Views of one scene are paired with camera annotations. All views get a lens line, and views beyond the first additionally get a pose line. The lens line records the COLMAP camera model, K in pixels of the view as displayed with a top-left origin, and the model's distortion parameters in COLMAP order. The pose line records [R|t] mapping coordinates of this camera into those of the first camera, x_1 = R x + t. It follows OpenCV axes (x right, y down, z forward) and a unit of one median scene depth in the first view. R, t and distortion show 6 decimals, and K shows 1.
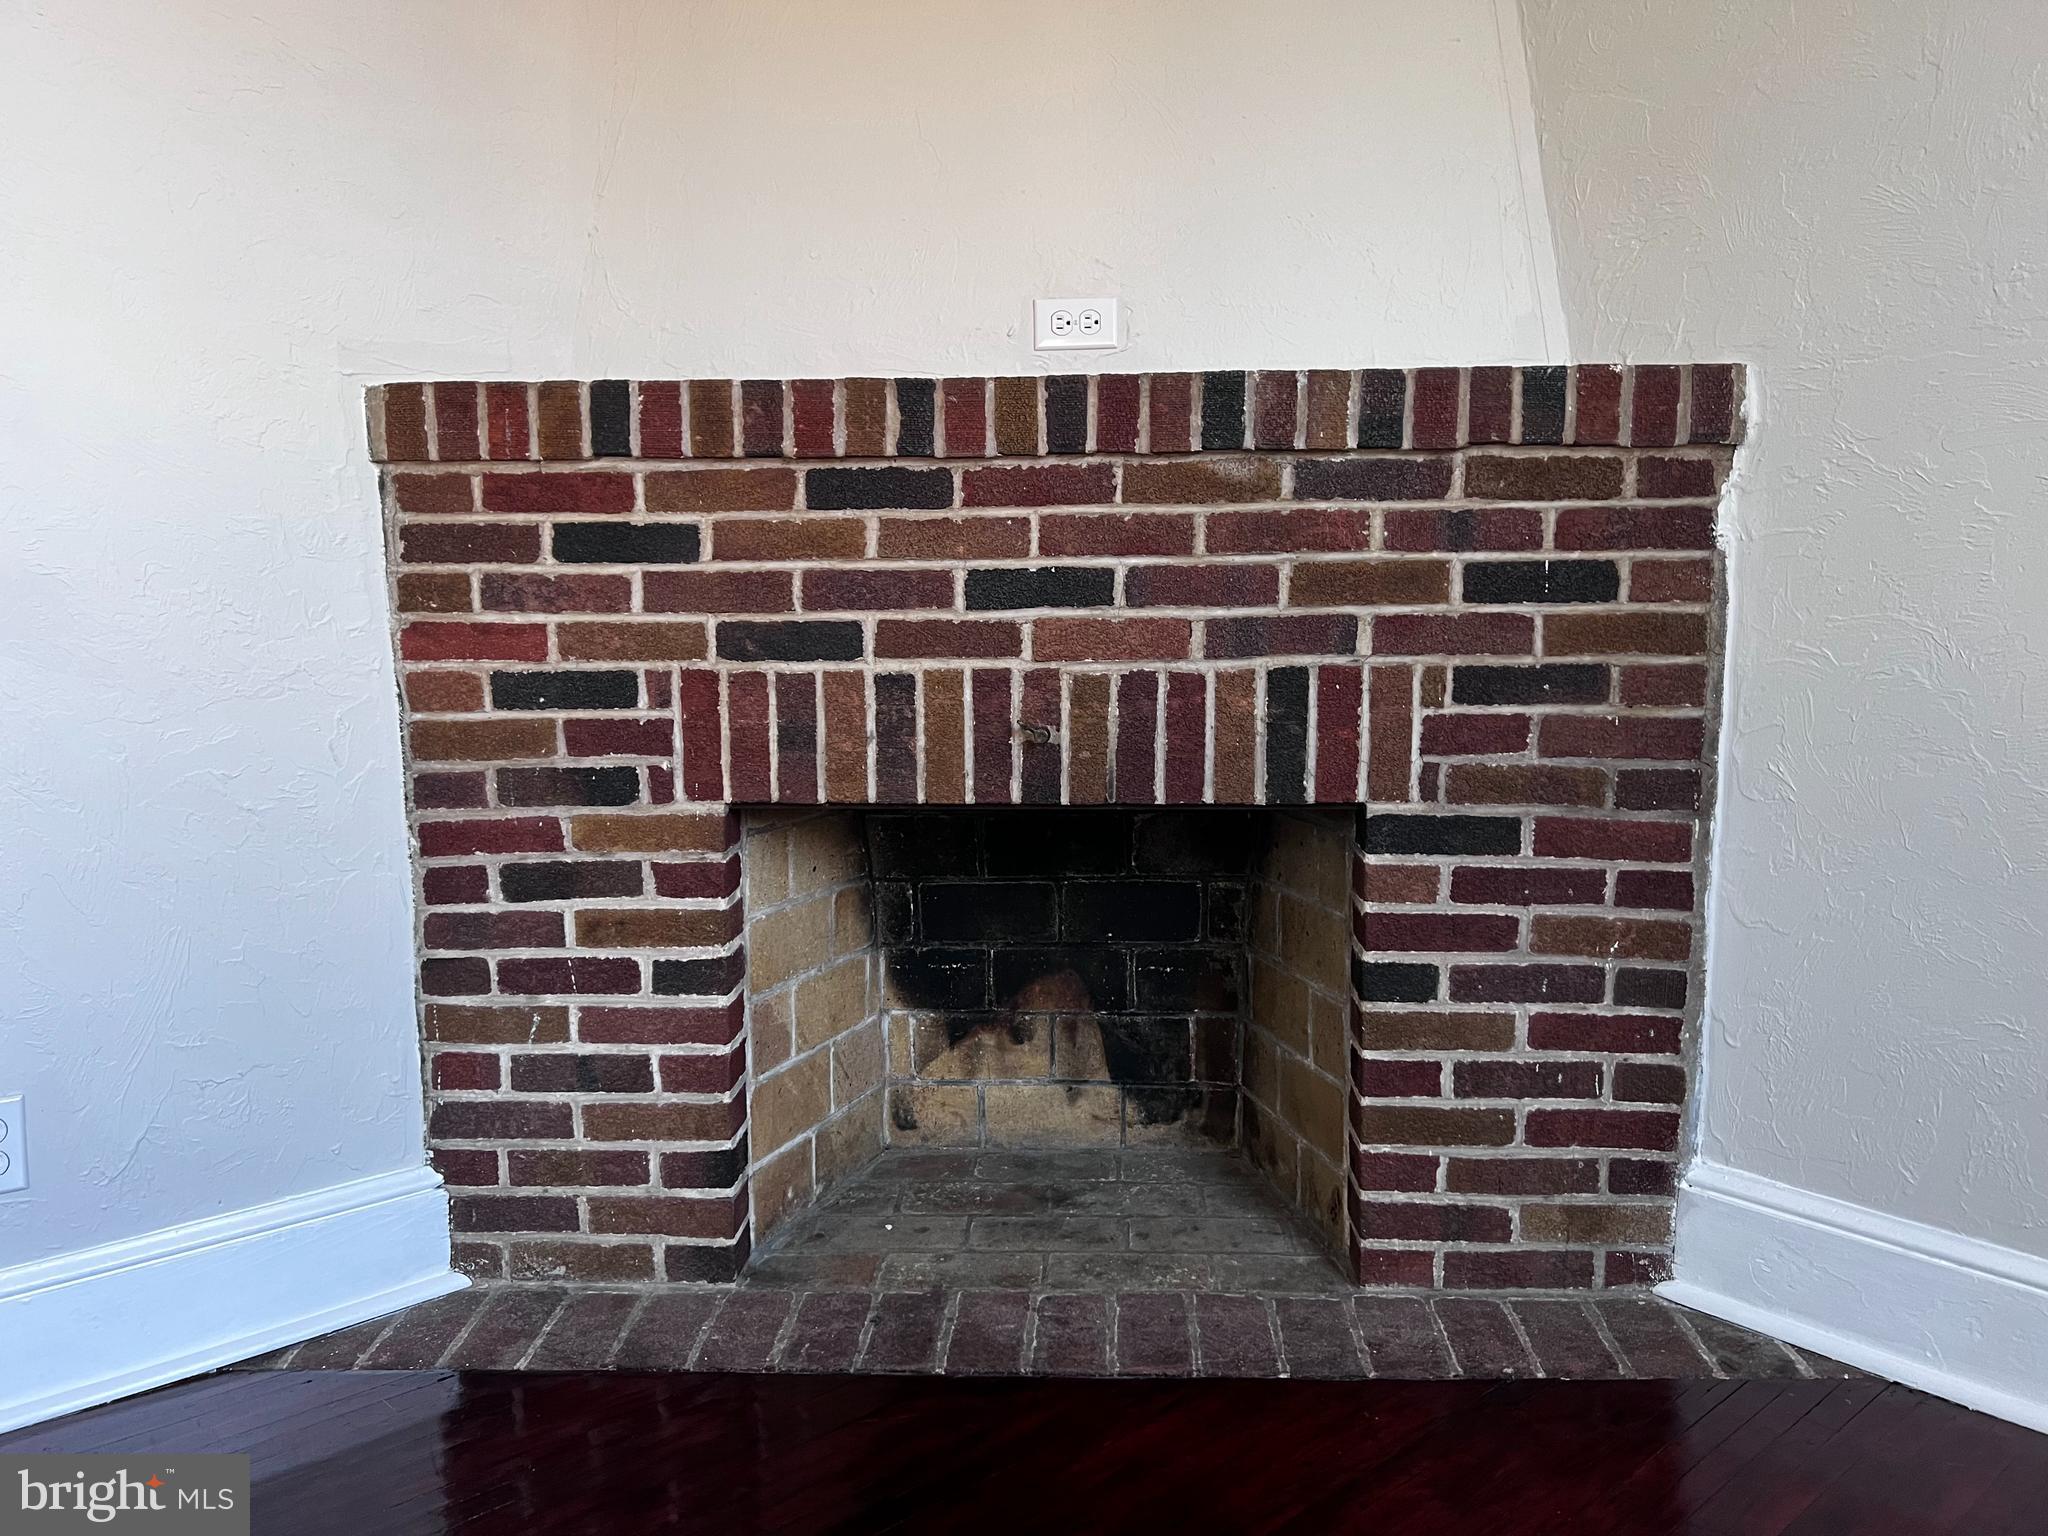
lens RADIAL K [[1554.1, 0, 1024.0], [0, 1554.1, 768.0], [0, 0, 1]] dist [0.161358, -0.367726]
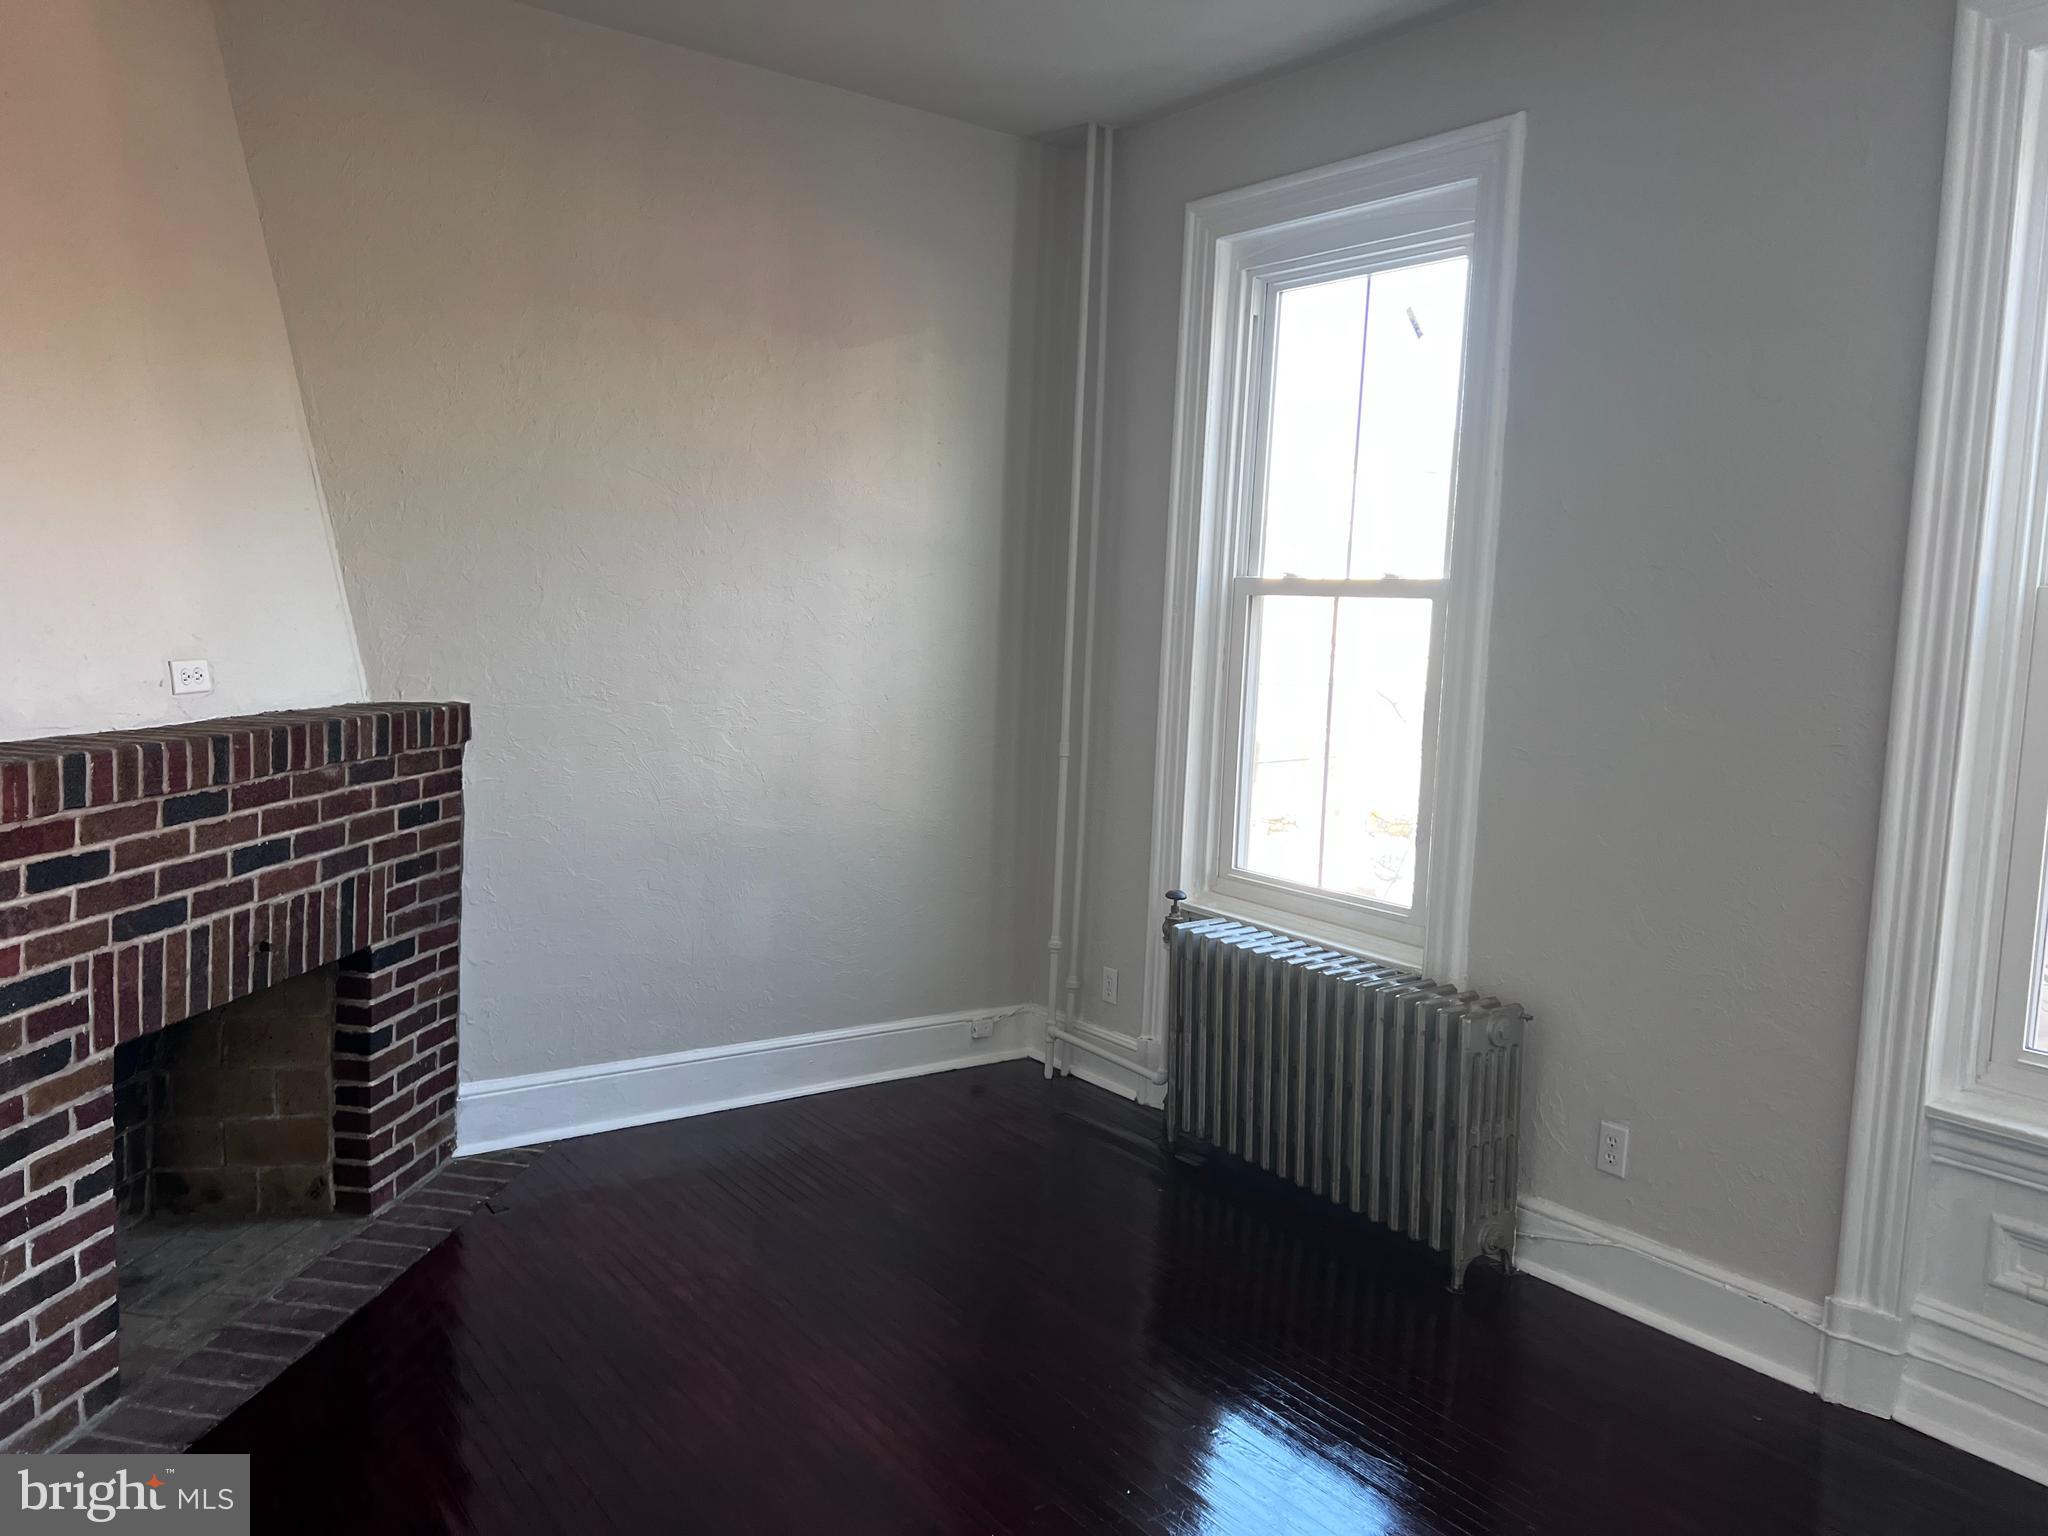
lens RADIAL K [[1552.8, 0, 1024.0], [0, 1552.8, 768.0], [0, 0, 1]] dist [0.047394, -0.077346]
pose [[0.074102, -0.097840, 0.992439, -1.485535], [0.079980, 0.992553, 0.091880, -0.284611], [-0.994038, 0.072567, 0.081376, 0.090369]]
